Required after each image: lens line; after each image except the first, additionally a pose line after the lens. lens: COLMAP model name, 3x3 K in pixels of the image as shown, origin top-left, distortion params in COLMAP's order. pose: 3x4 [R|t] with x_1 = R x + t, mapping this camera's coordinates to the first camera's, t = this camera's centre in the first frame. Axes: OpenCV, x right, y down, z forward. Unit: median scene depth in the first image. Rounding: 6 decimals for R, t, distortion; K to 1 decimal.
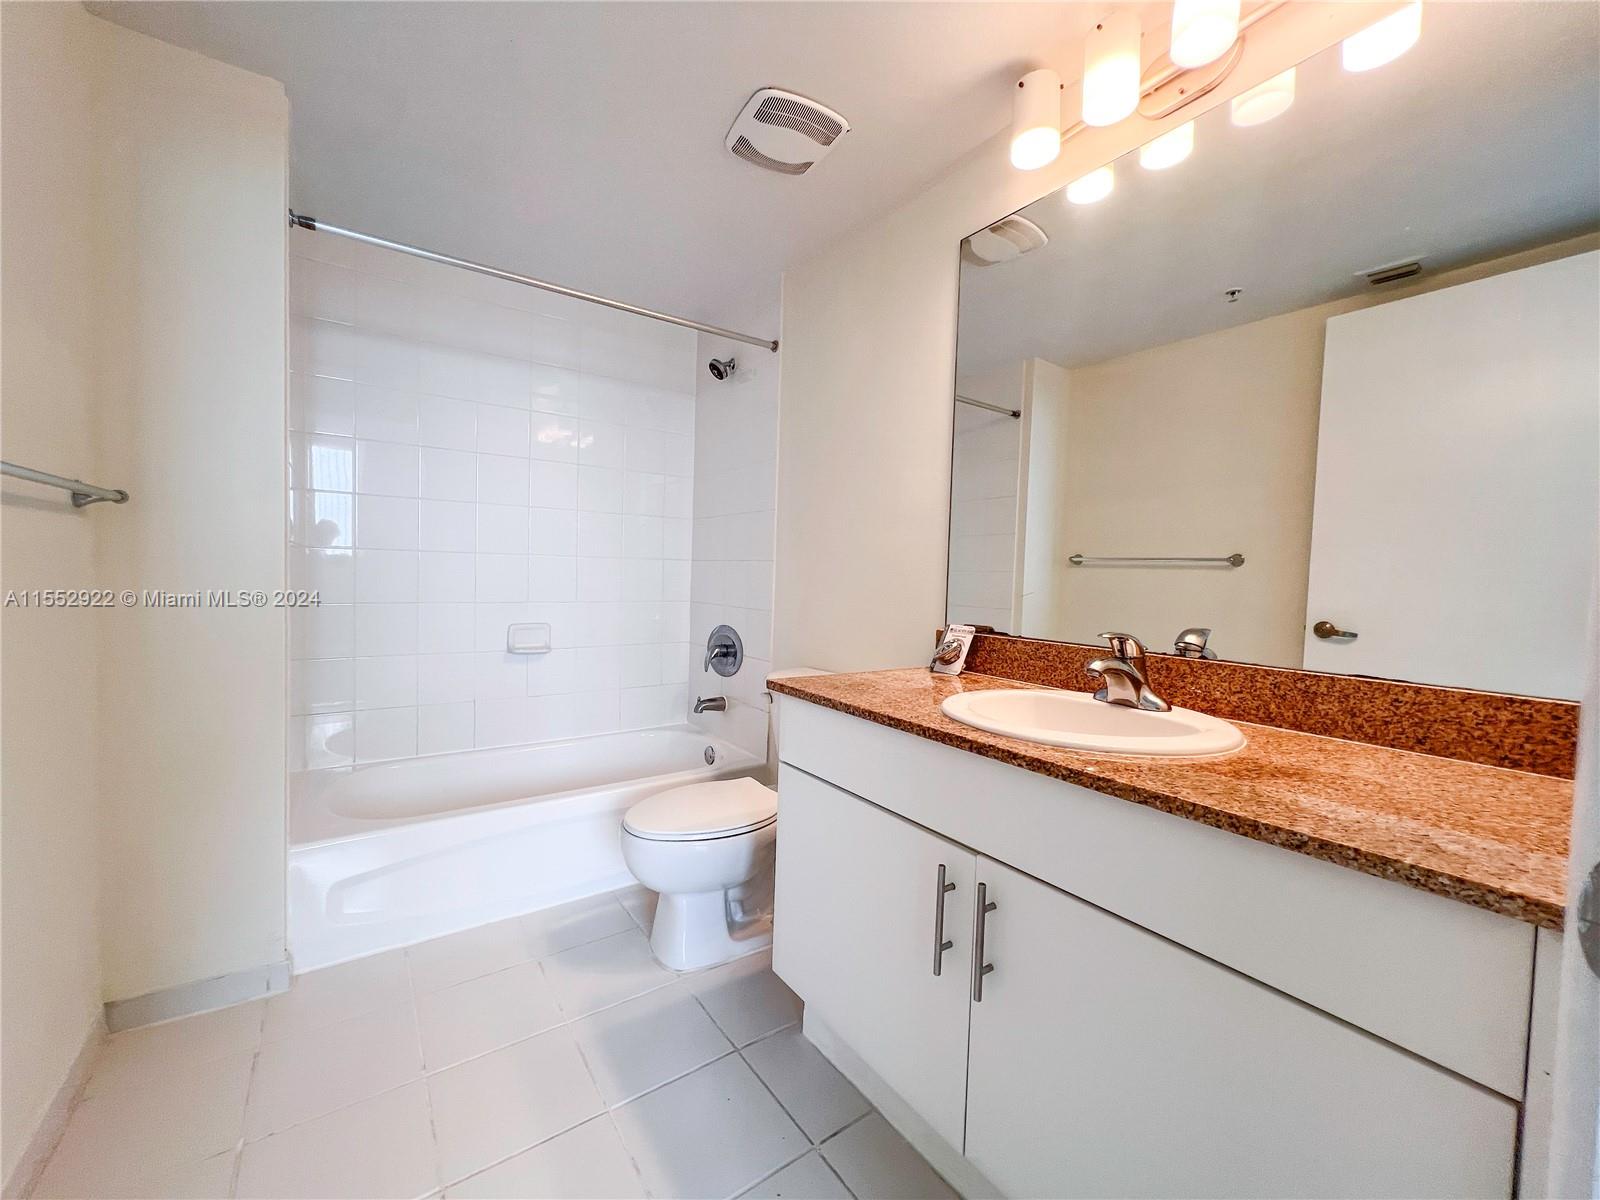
lens RADIAL K [[646.9, 0, 800.0], [0, 646.9, 600.0], [0, 0, 1]] dist [-0.000183, 0.000151]
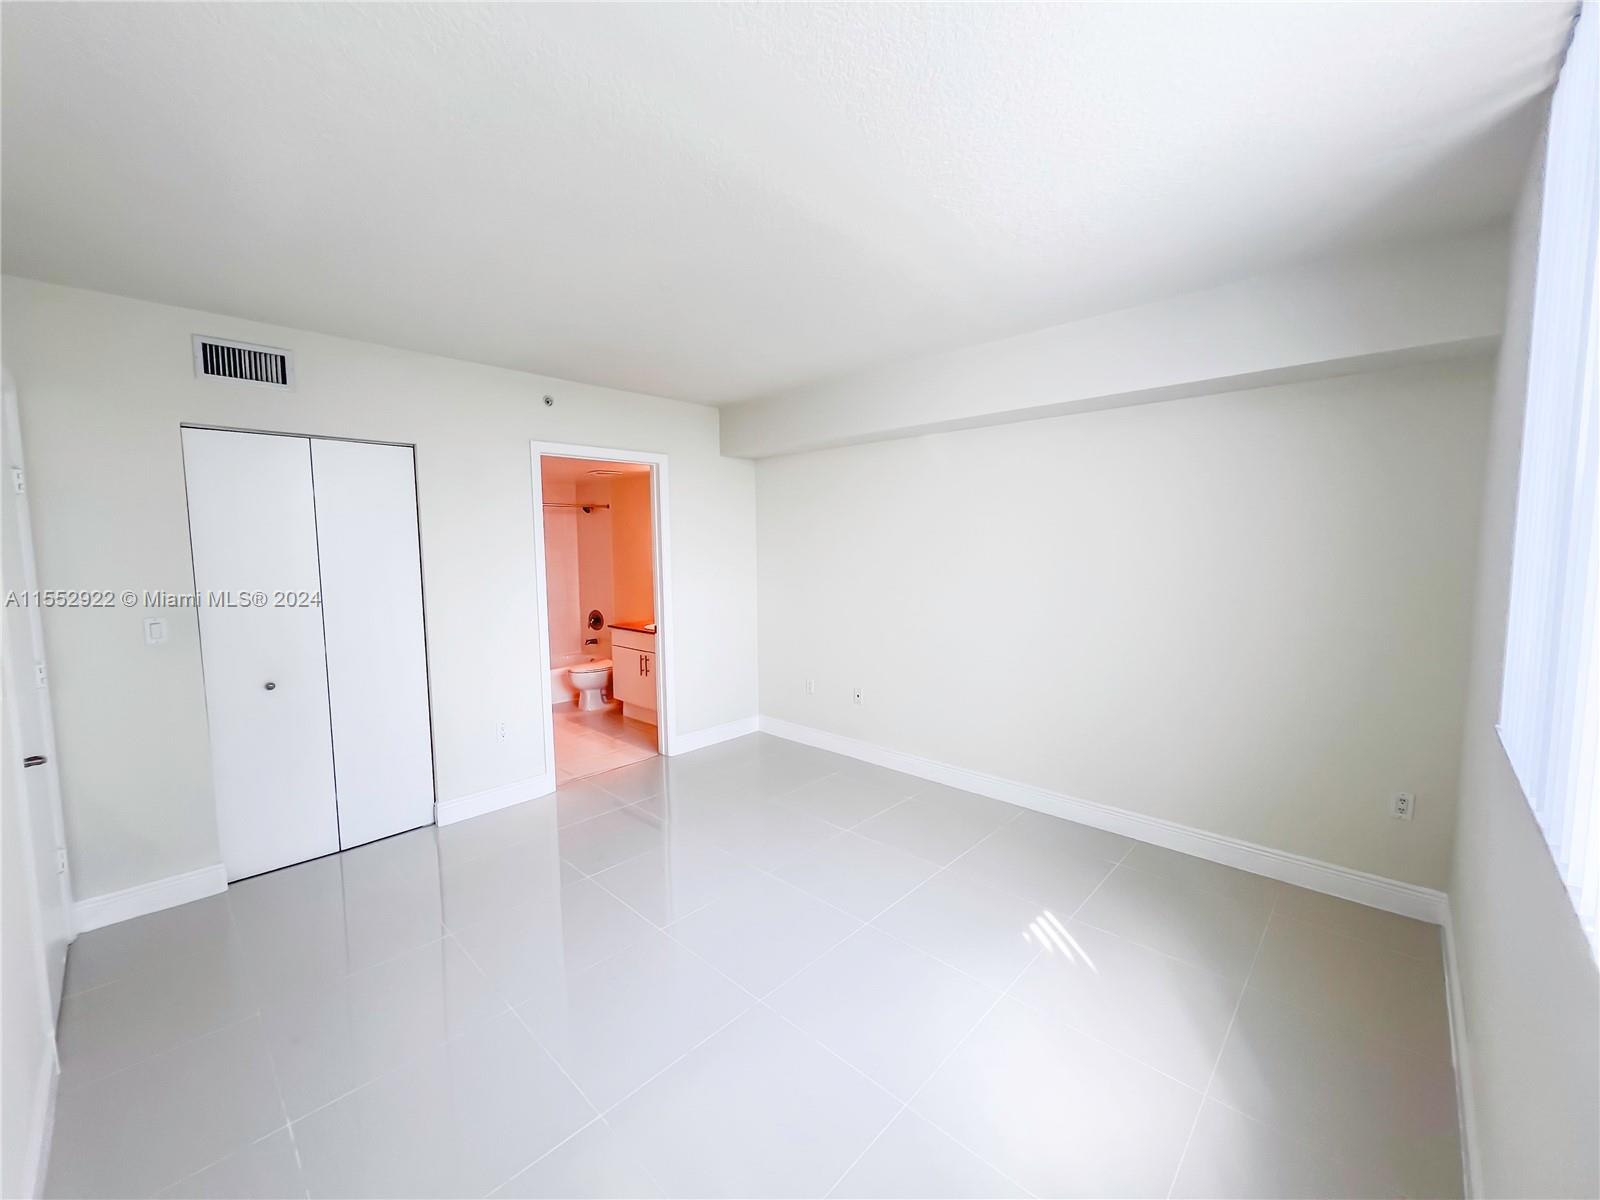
lens RADIAL K [[636.5, 0, 800.0], [0, 636.5, 600.0], [0, 0, 1]] dist [-0.000106, -0.000023]
pose [[0.981590, -0.047531, 0.184990, 0.304543], [0.040172, 0.998253, 0.043329, -0.109039], [-0.186726, -0.035100, 0.981785, -2.311933]]
